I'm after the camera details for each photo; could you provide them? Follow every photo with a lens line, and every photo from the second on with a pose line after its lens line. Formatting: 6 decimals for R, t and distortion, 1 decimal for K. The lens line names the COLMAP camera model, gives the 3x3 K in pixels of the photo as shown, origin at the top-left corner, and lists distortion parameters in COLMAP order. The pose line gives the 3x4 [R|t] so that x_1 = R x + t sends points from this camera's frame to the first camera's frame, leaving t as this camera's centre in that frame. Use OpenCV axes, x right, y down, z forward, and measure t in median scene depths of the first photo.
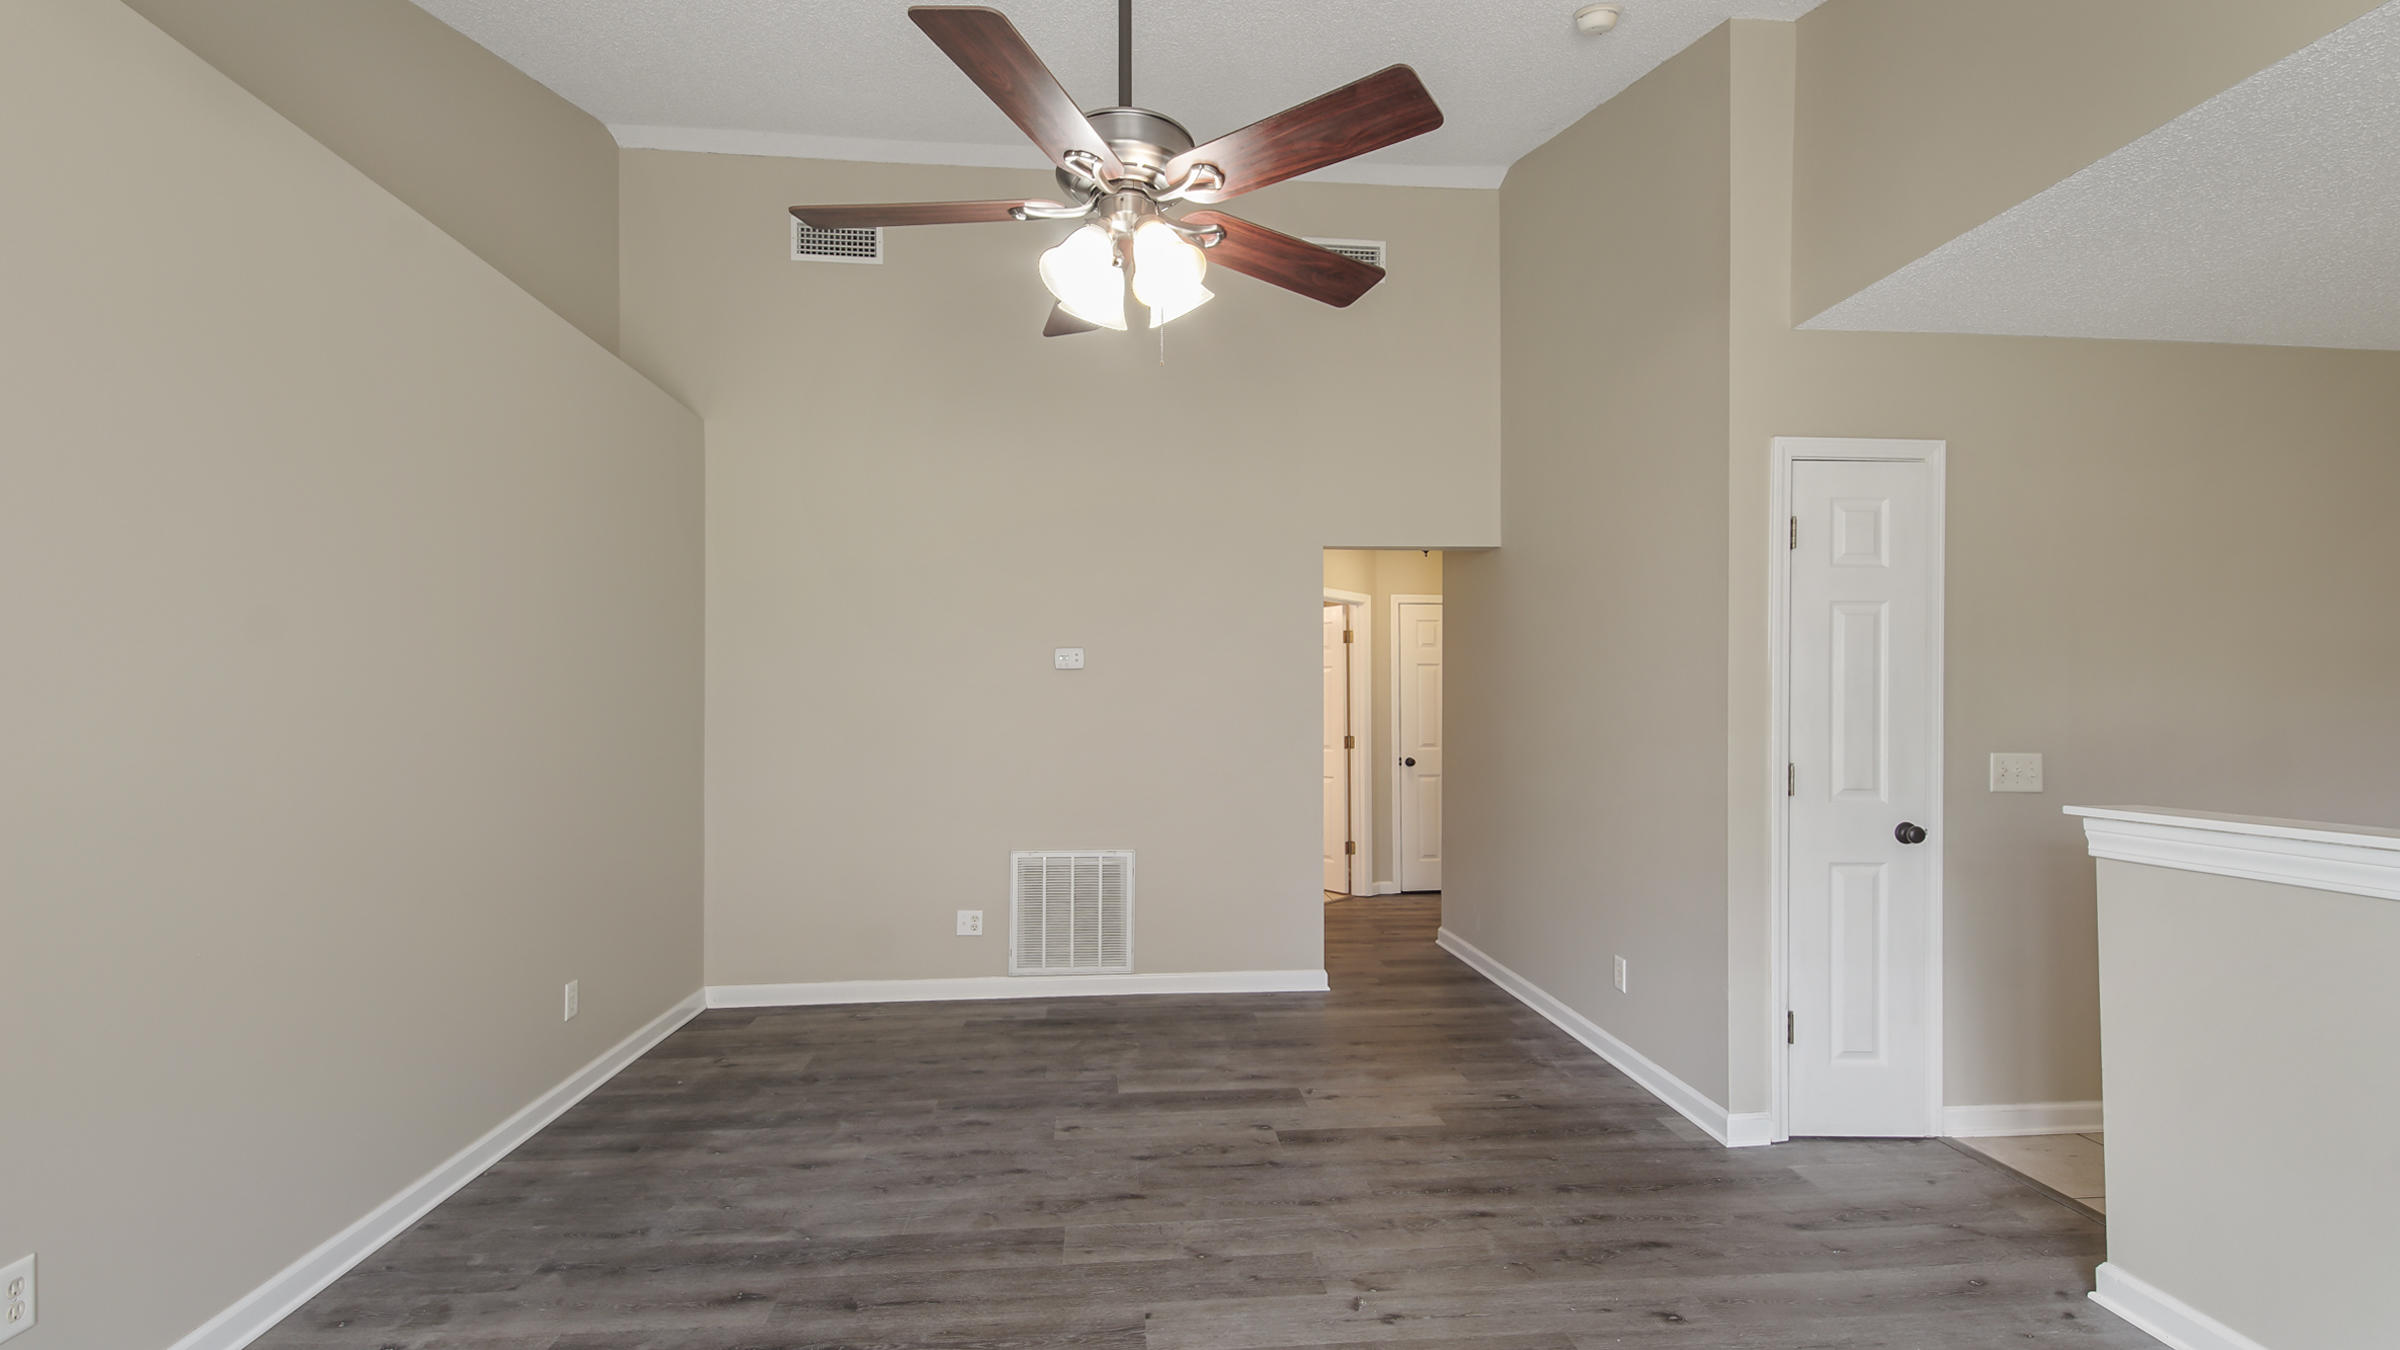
lens RADIAL K [[1054.8, 0, 1196.8], [0, 1054.8, 716.7], [0, 0, 1]] dist [0.027708, -0.015507]
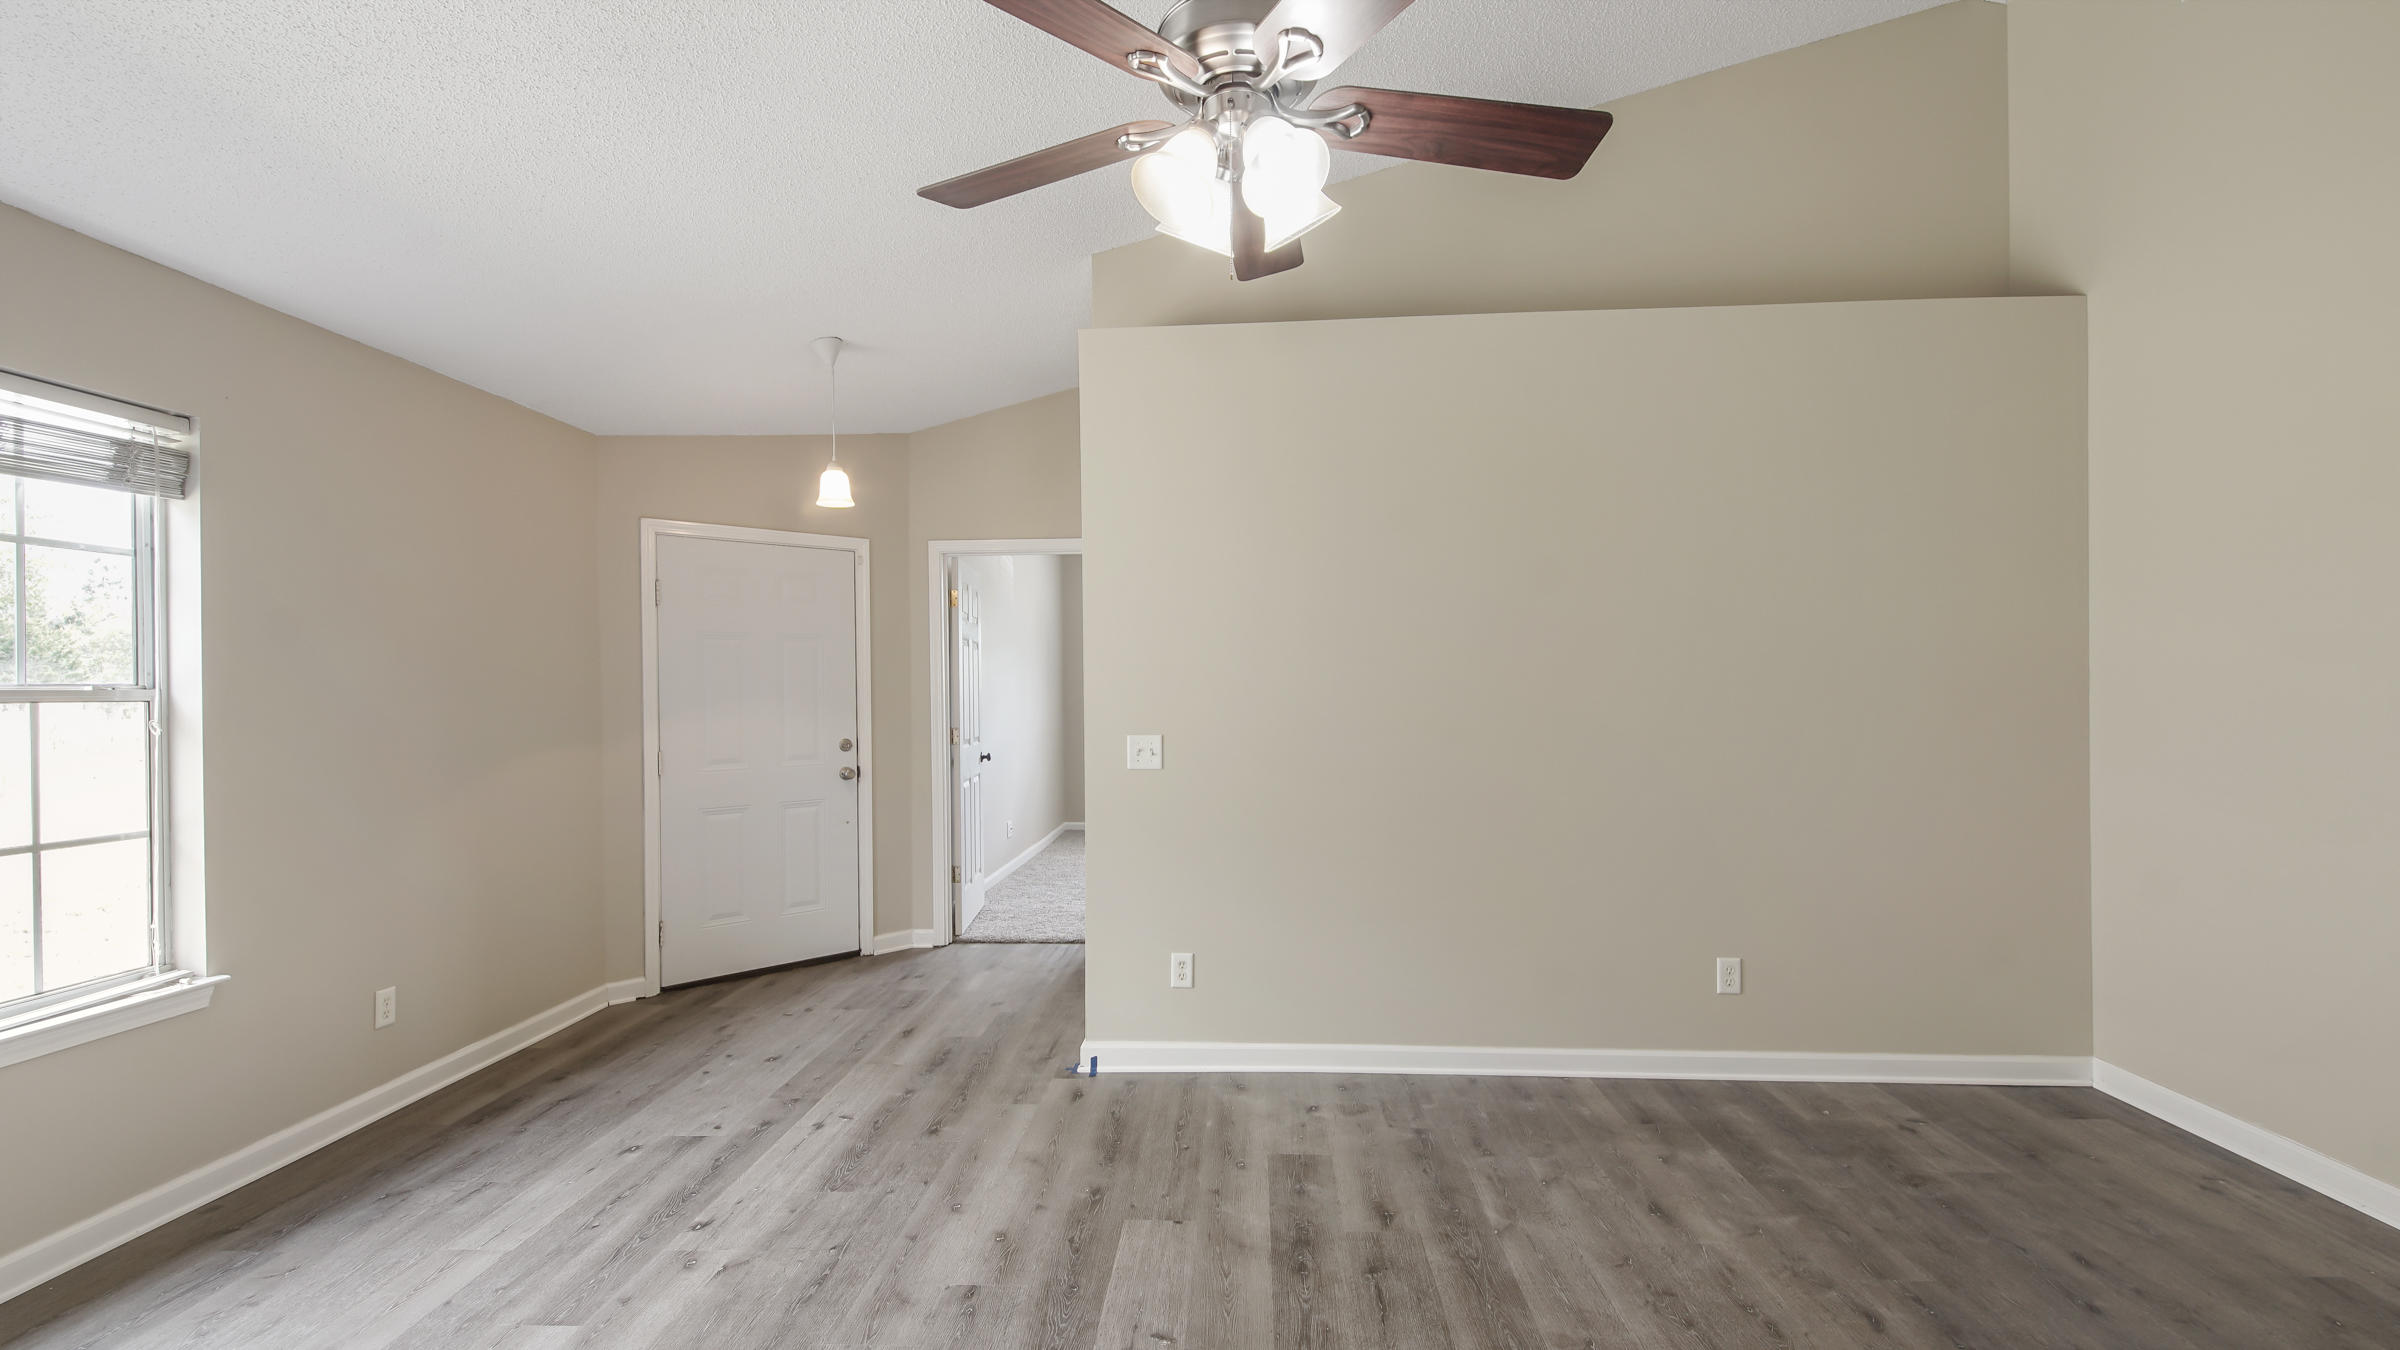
lens RADIAL K [[1054.8, 0, 1194.8], [0, 1054.8, 687.6], [0, 0, 1]] dist [0.027708, -0.015507]
pose [[-0.141402, 0.001077, -0.989952, 0.542015], [0.004964, 0.999988, 0.000379, -0.008179], [0.989940, -0.004861, -0.141405, 0.738079]]
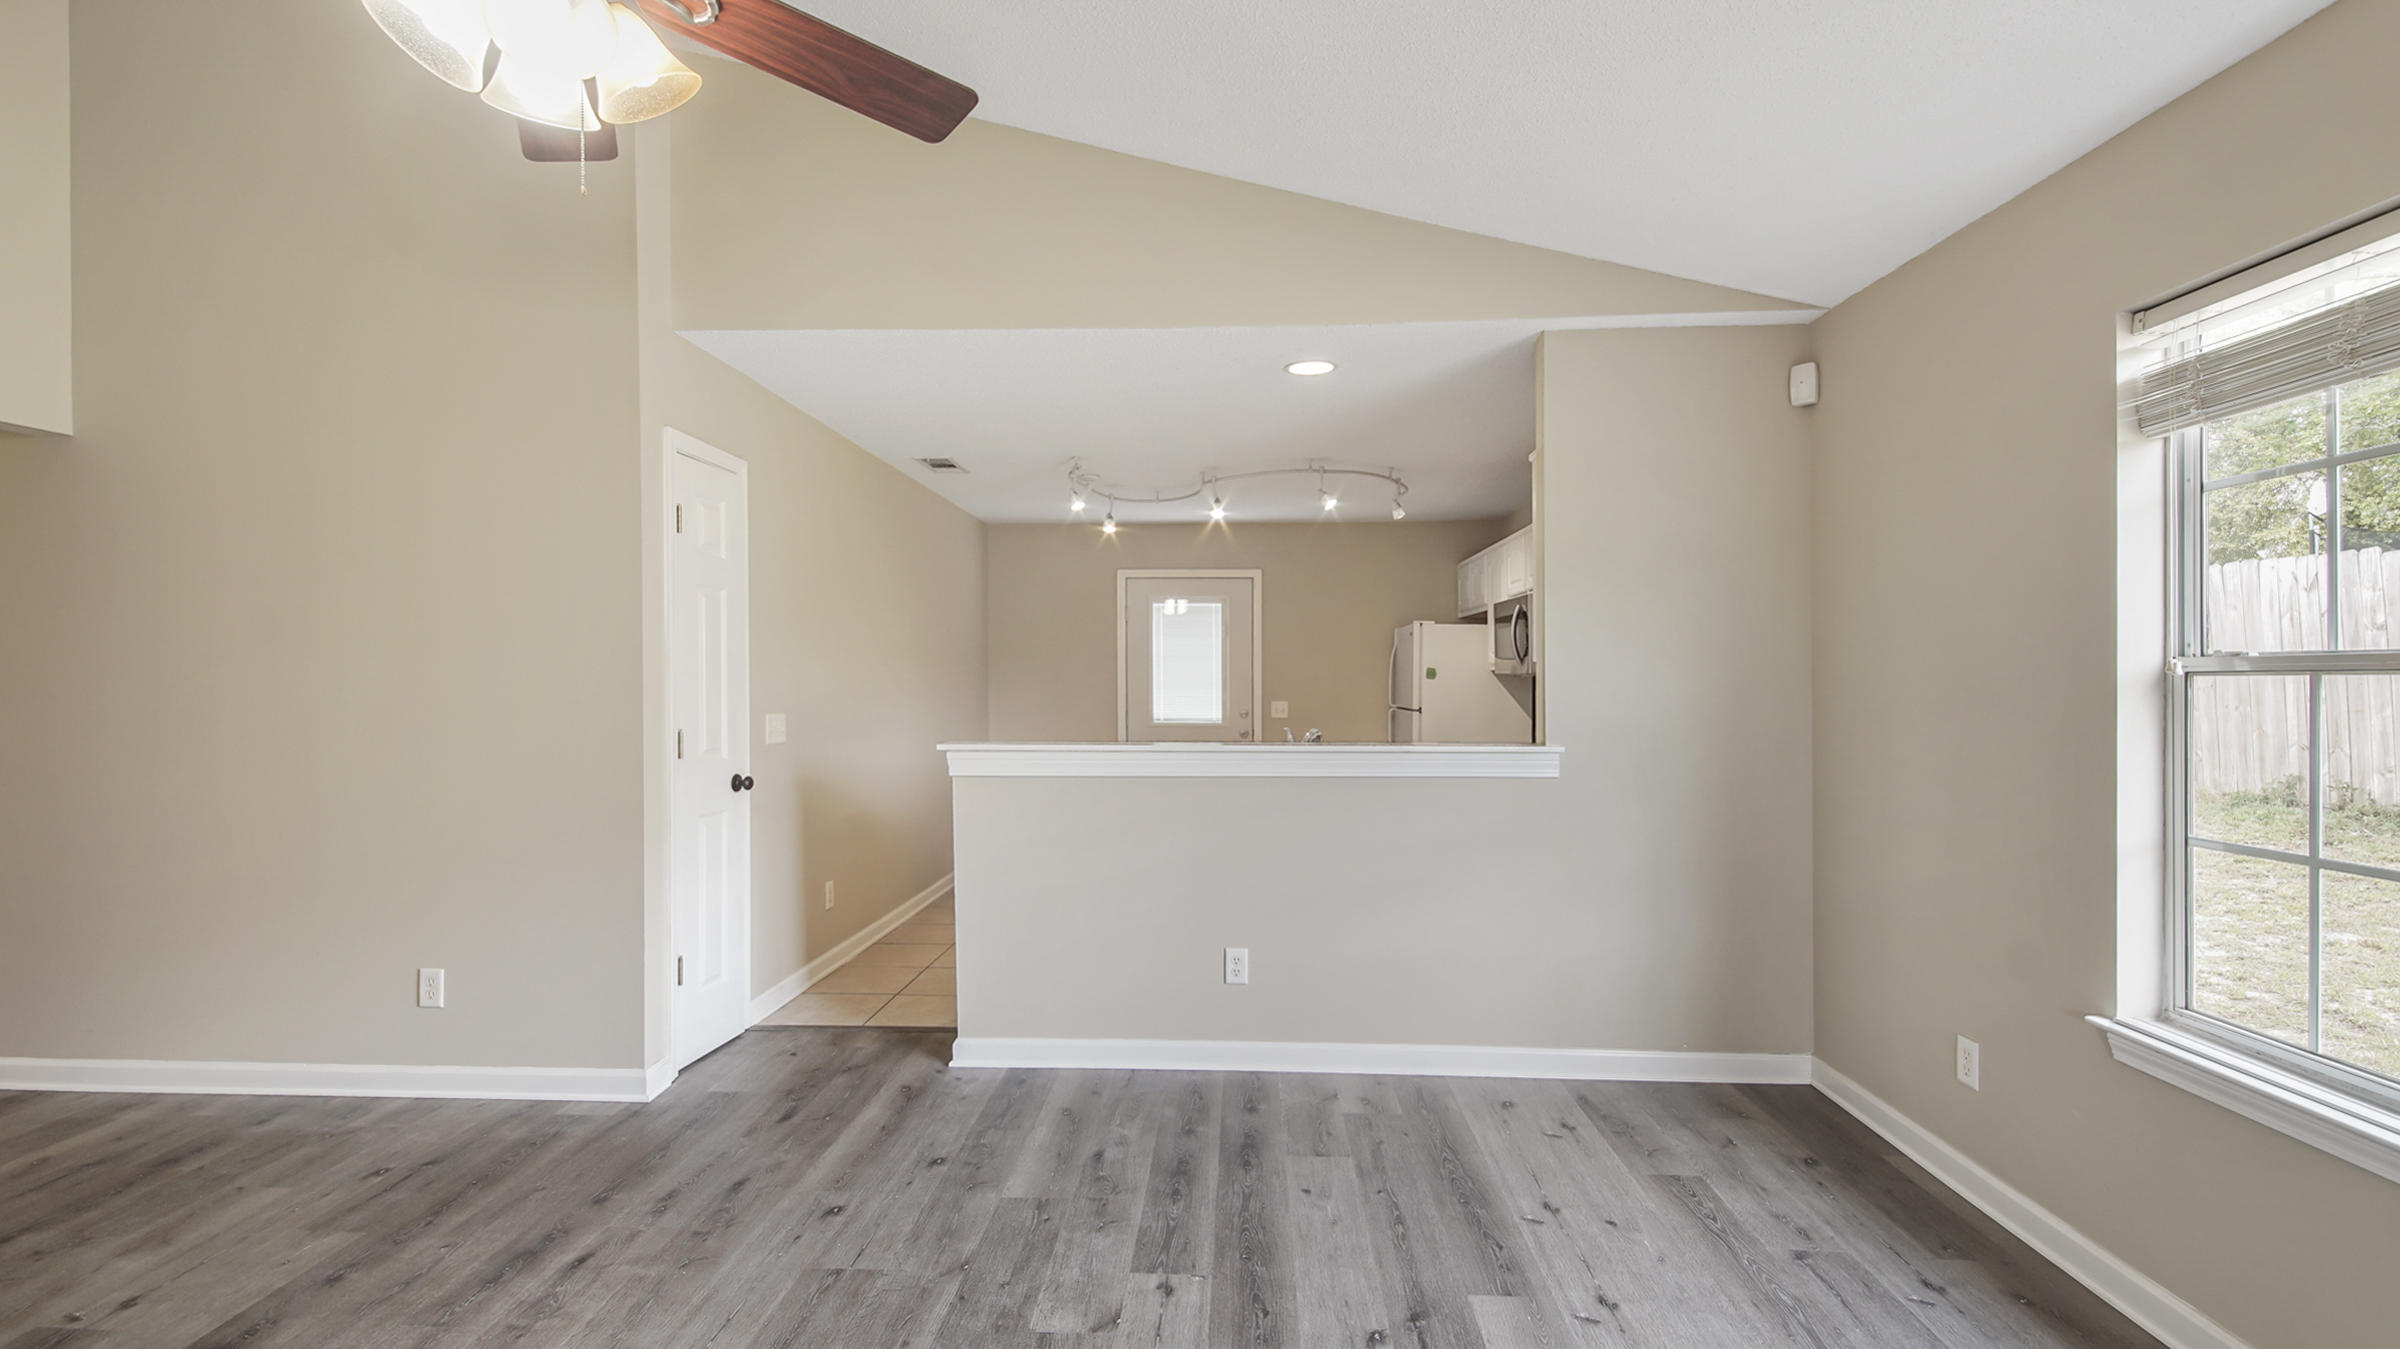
lens RADIAL K [[1054.8, 0, 1193.3], [0, 1054.8, 688.3], [0, 0, 1]] dist [0.027708, -0.015507]
pose [[0.132914, -0.005347, 0.991113, -0.467801], [0.005534, 0.999974, 0.004653, -0.000410], [-0.991112, 0.004866, 0.132940, 0.342625]]
